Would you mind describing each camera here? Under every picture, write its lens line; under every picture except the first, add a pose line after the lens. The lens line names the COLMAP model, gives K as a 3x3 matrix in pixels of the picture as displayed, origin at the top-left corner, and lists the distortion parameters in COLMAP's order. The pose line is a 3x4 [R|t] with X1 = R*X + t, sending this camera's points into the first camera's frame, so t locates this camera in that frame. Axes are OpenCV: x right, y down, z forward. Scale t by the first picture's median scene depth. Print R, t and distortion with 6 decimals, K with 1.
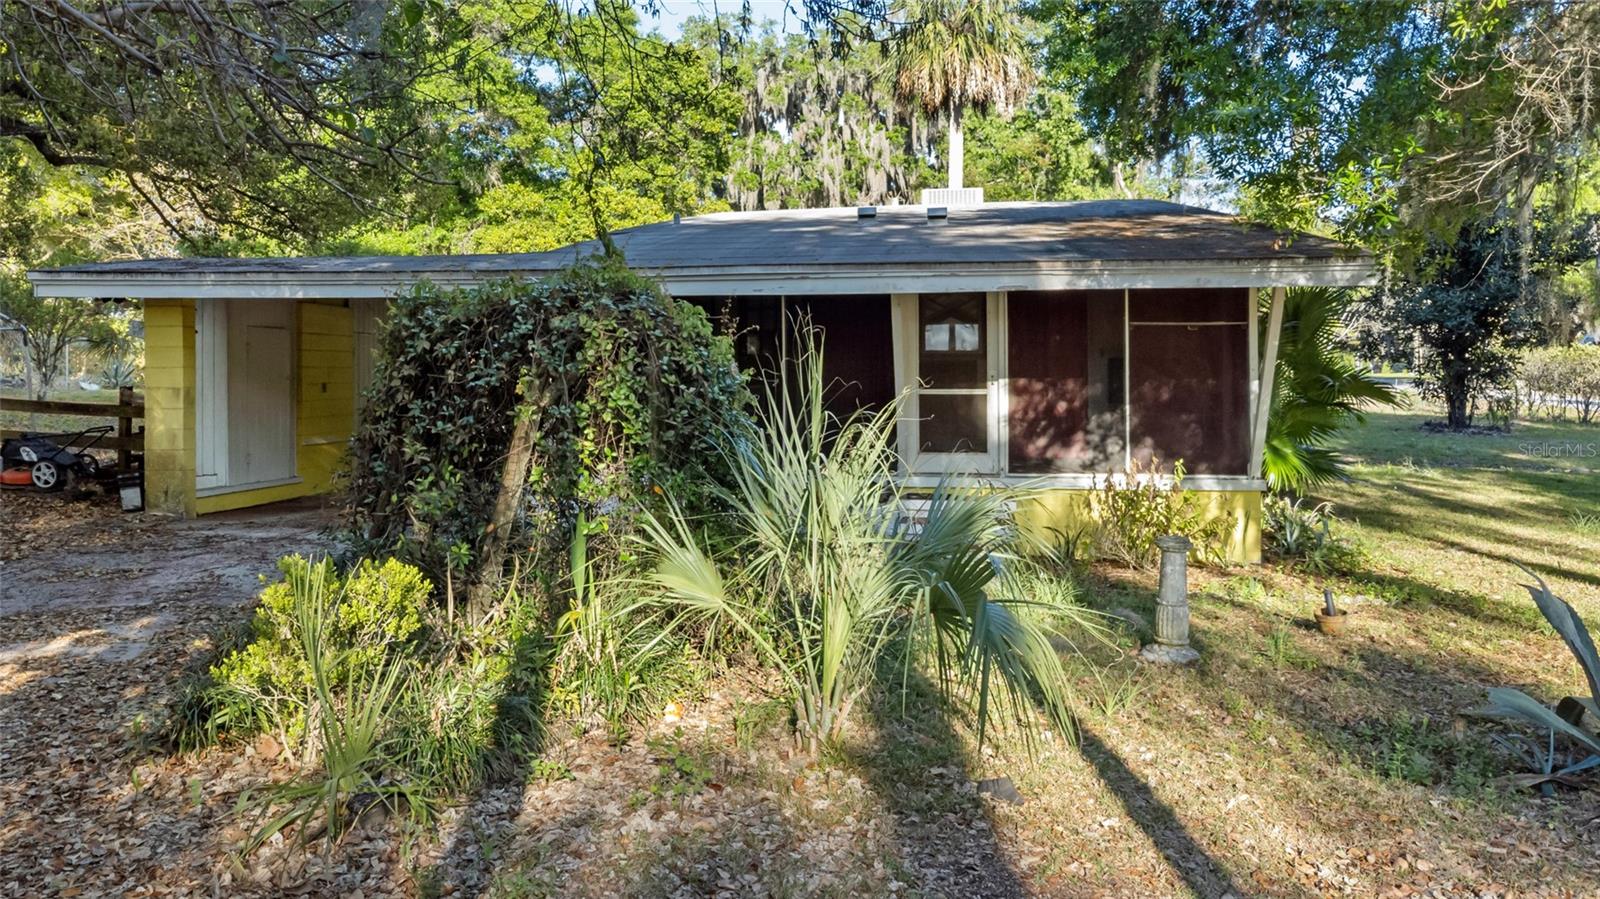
lens RADIAL K [[1185.1, 0, 795.1], [0, 1185.1, 379.0], [0, 0, 1]] dist [0.037544, 0.000474]
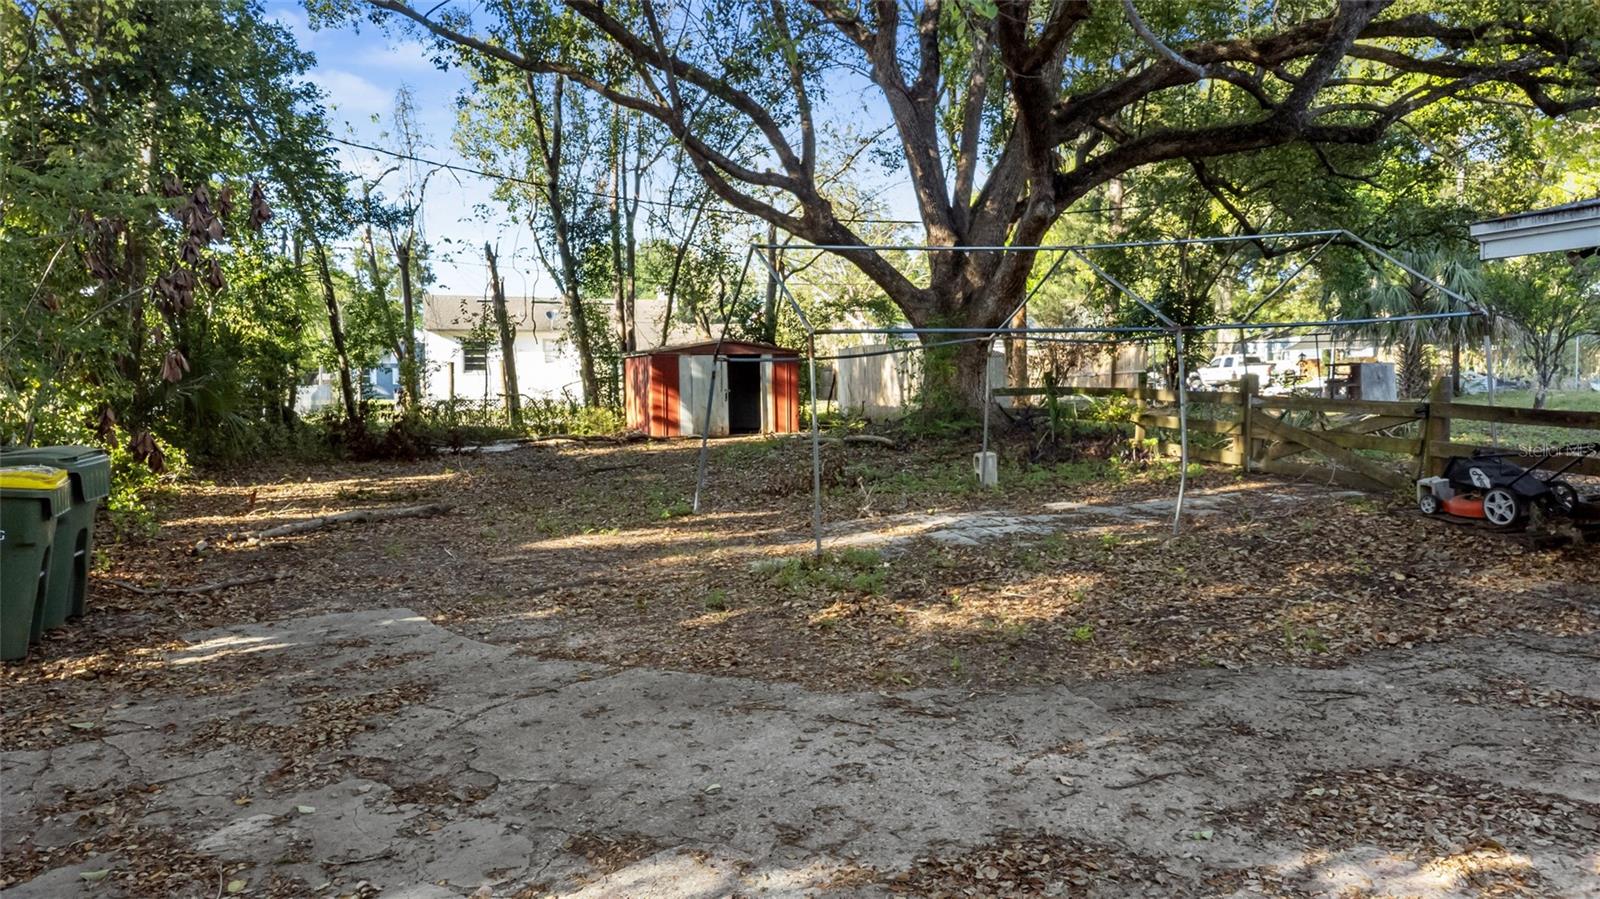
lens RADIAL K [[1161.4, 0, 772.7], [0, 1161.4, 448.7], [0, 0, 1]] dist [0.011762, 0.002566]
pose [[0.405972, 0.037109, -0.913132, -0.155522], [0.015442, 0.998754, 0.047454, 0.003334], [0.913755, -0.033366, 0.404893, 0.307857]]
